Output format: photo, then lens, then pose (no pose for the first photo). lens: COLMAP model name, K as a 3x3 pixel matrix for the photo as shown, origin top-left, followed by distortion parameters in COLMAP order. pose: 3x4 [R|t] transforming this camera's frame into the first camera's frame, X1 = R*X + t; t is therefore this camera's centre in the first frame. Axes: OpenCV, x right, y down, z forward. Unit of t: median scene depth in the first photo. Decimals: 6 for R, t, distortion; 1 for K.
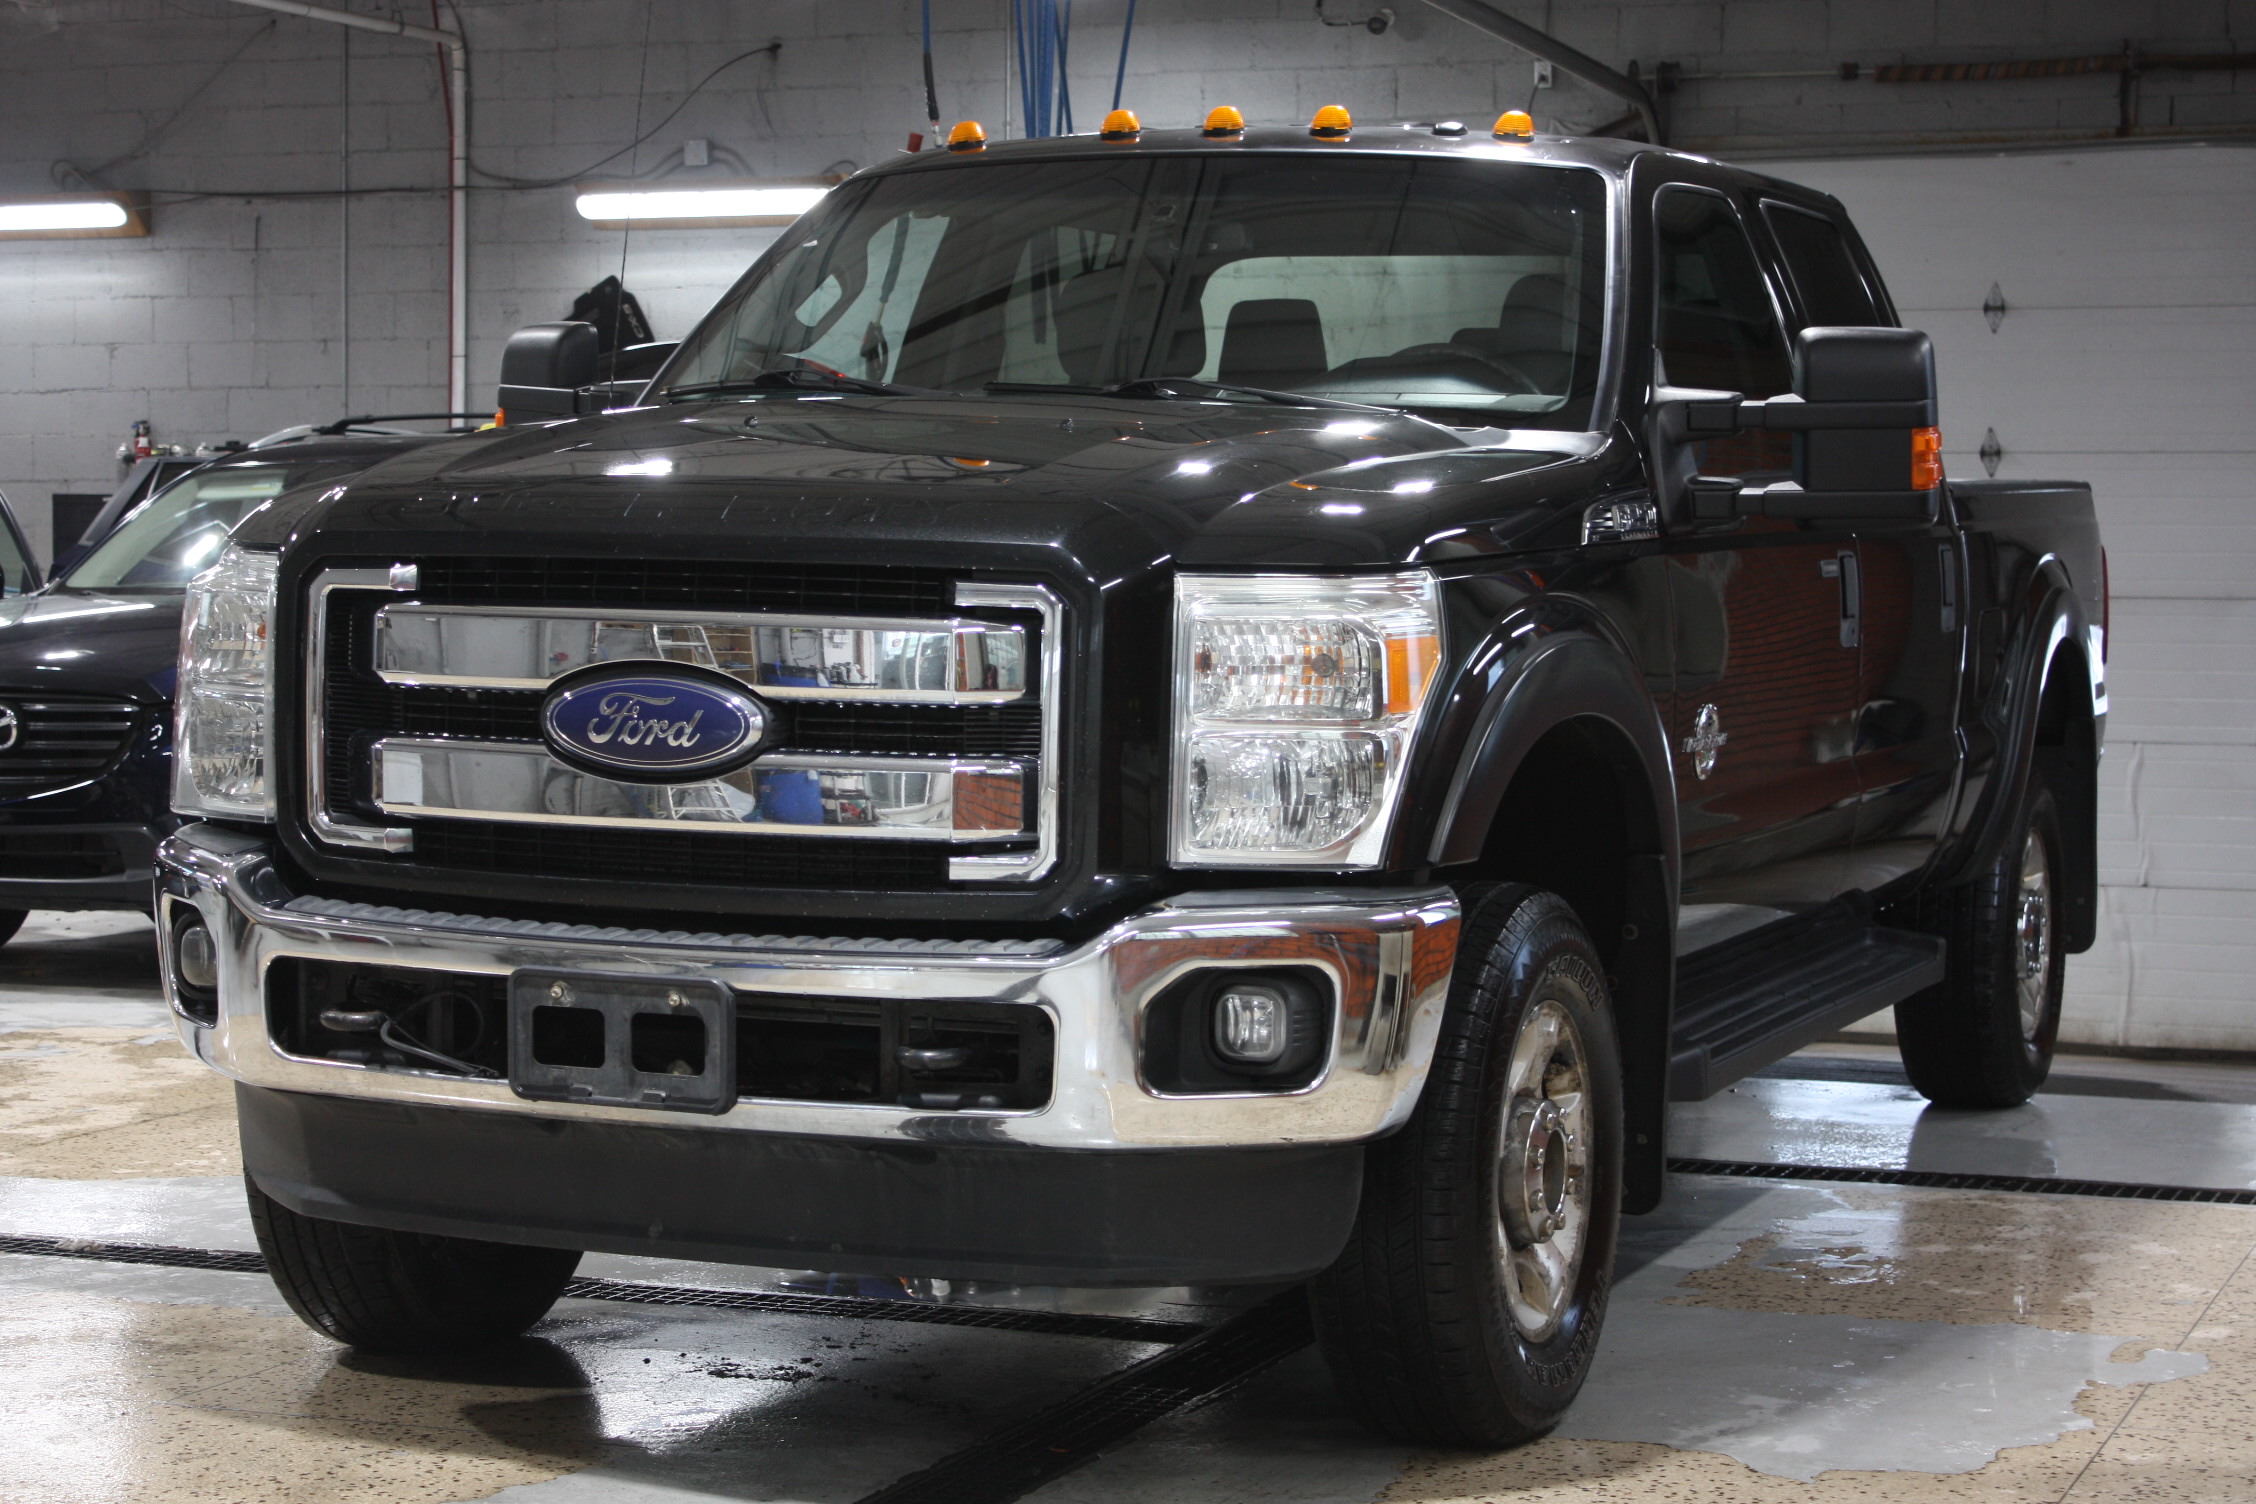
lens RADIAL K [[4497.2, 0, 1127.8], [0, 4497.2, 757.8], [0, 0, 1]] dist [-0.084577, 0.000000]
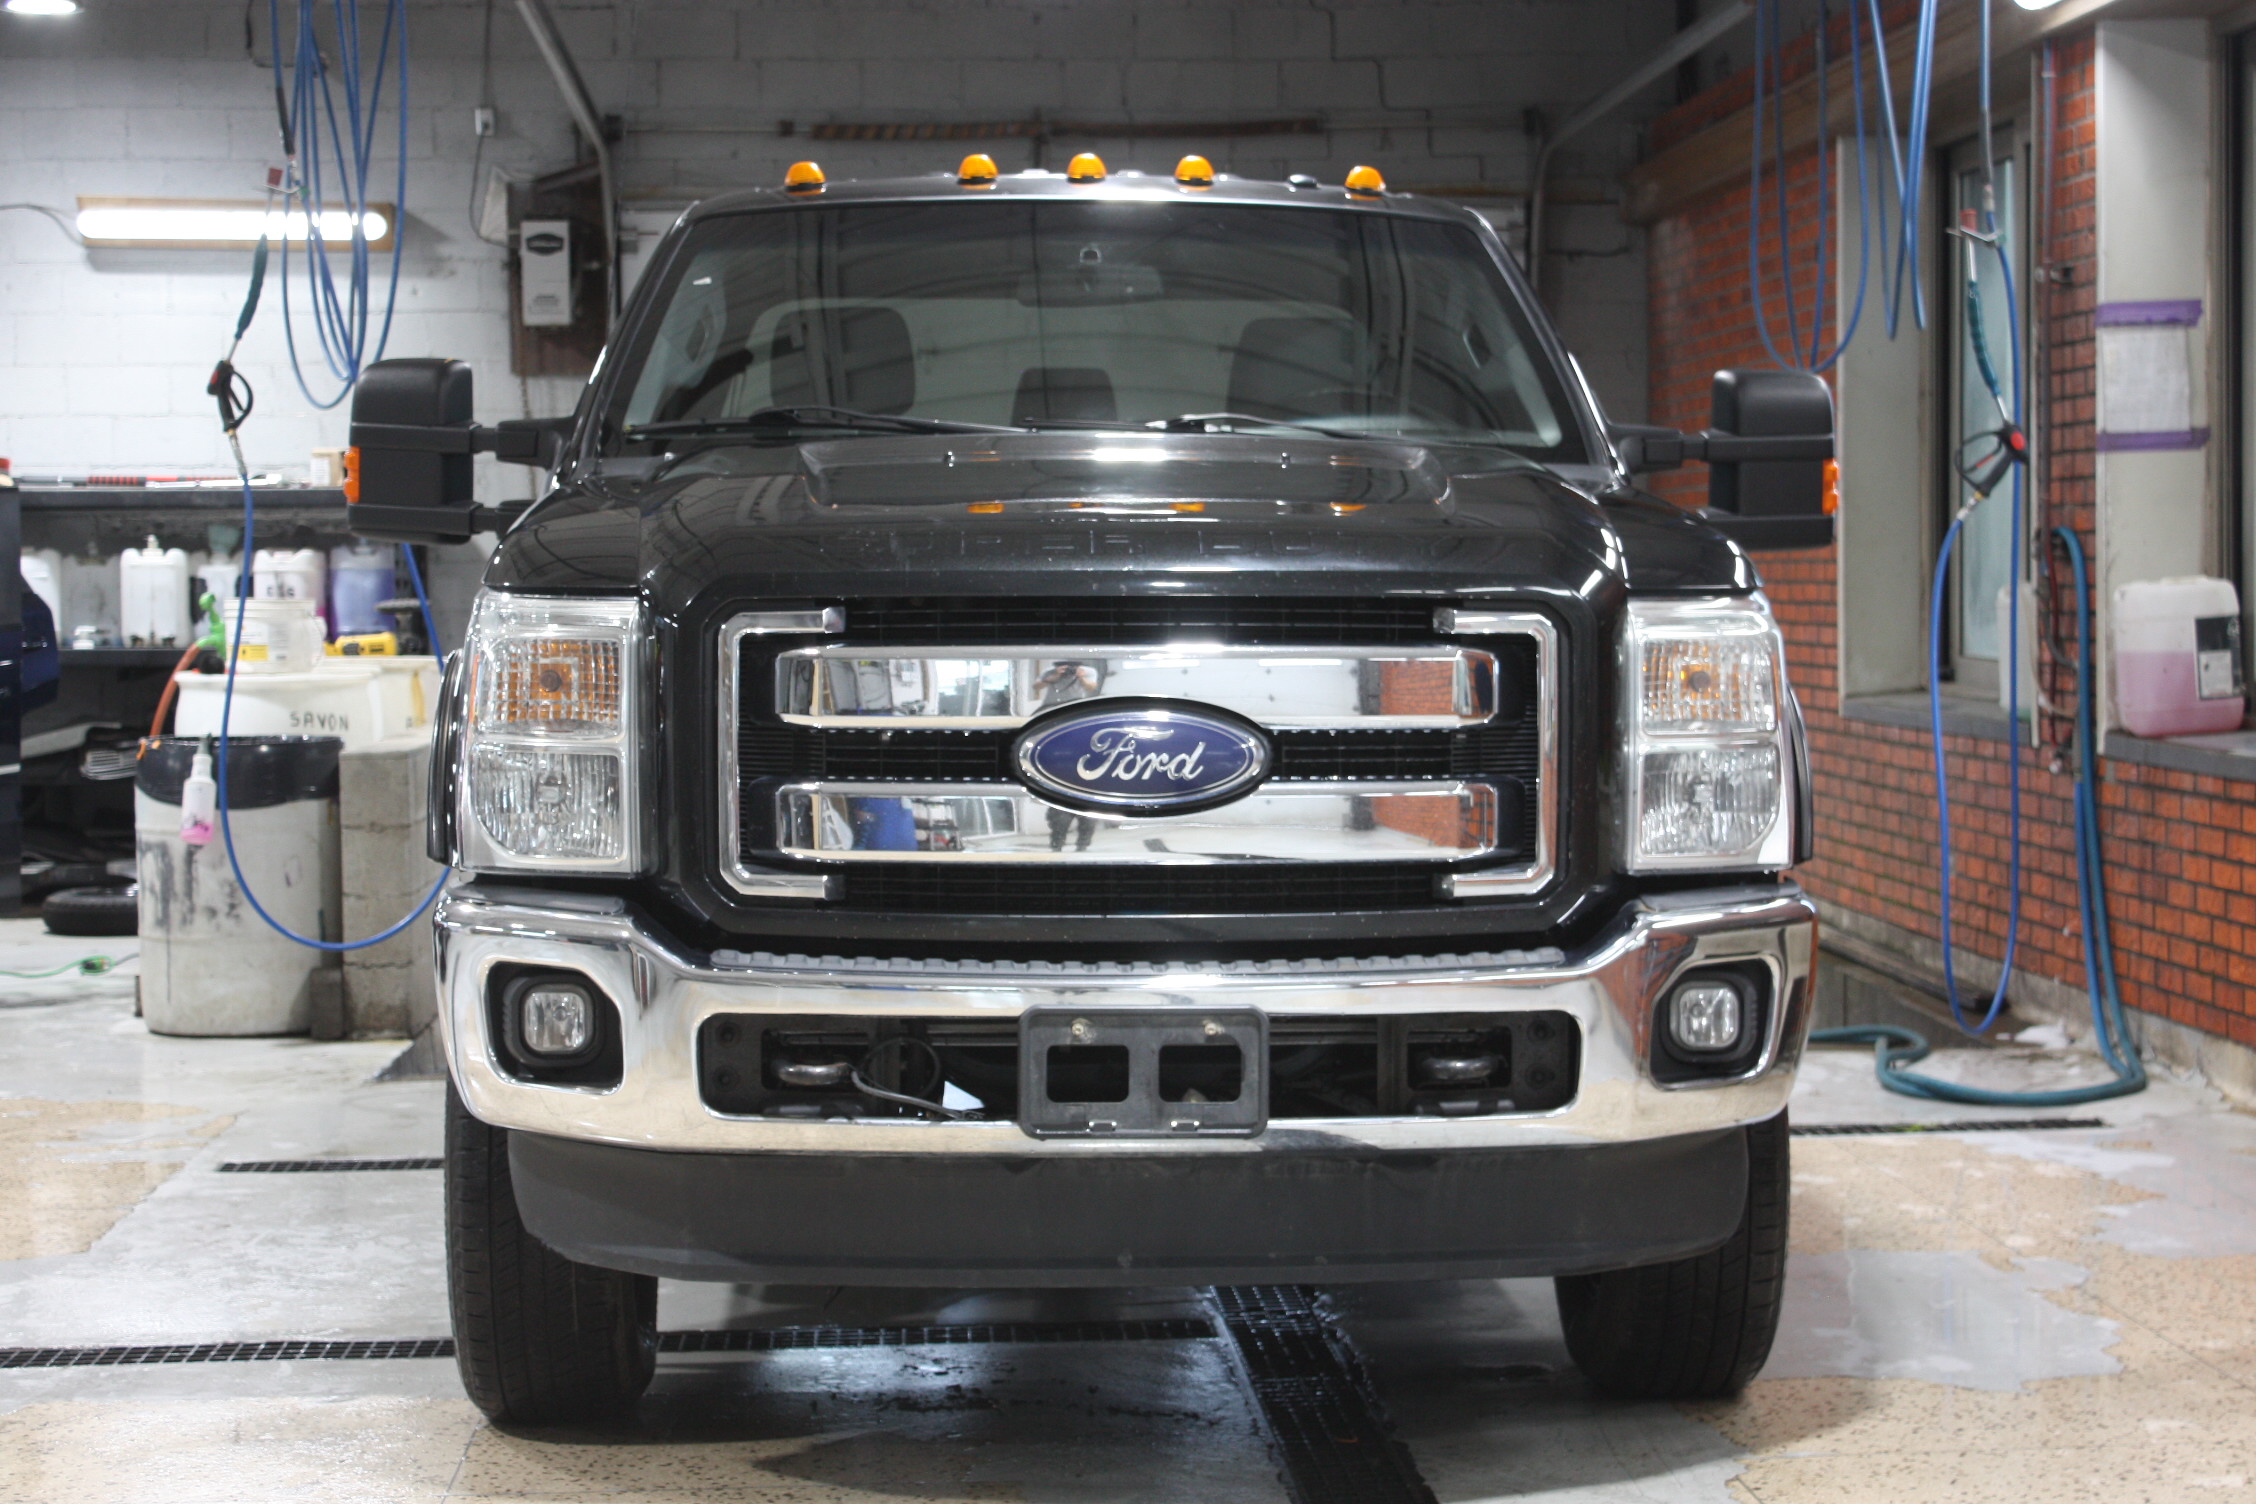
lens RADIAL K [[4112.0, 0, 1127.8], [0, 4112.0, 737.8], [0, 0, 1]] dist [0.032254, 0.000000]
pose [[0.894057, -0.033676, 0.446685, -0.517848], [0.035773, 0.999353, 0.003740, -0.015542], [-0.446522, 0.012636, 0.894683, 0.173411]]
